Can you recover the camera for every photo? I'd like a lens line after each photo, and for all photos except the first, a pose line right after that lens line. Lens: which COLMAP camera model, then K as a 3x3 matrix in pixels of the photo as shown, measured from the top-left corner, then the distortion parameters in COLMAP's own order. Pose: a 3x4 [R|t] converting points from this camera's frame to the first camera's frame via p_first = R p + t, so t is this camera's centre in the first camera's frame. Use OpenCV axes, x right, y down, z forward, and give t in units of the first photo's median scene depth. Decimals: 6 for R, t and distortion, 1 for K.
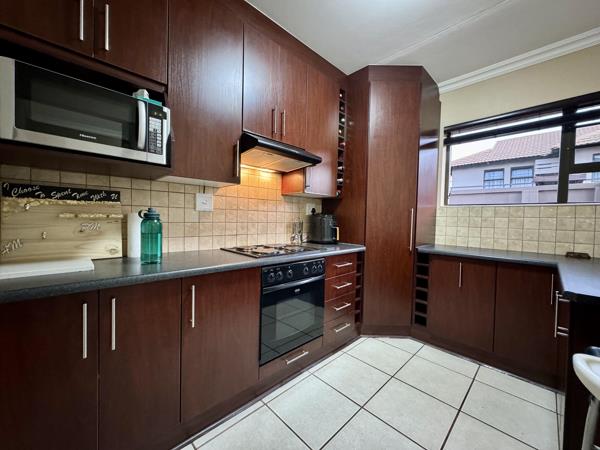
lens RADIAL K [[238.0, 0, 300.4], [0, 238.0, 225.2], [0, 0, 1]] dist [0.000629, 0.000119]
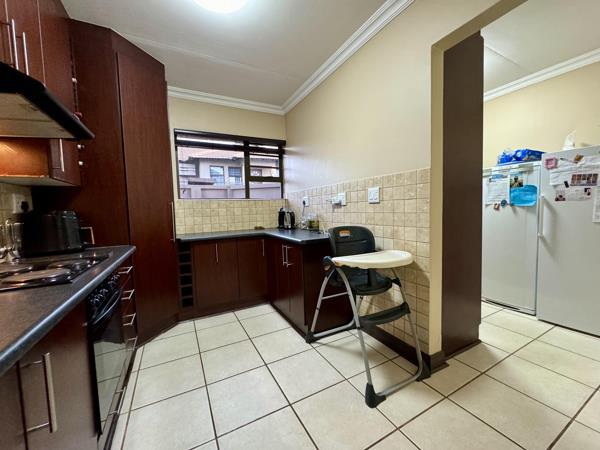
lens RADIAL K [[238.0, 0, 299.3], [0, 238.0, 223.4], [0, 0, 1]] dist [0.000629, 0.000119]
pose [[0.287474, -0.088947, 0.953649, -0.368495], [0.066659, 0.995122, 0.072722, -0.014601], [-0.955466, 0.042664, 0.292001, 0.154858]]
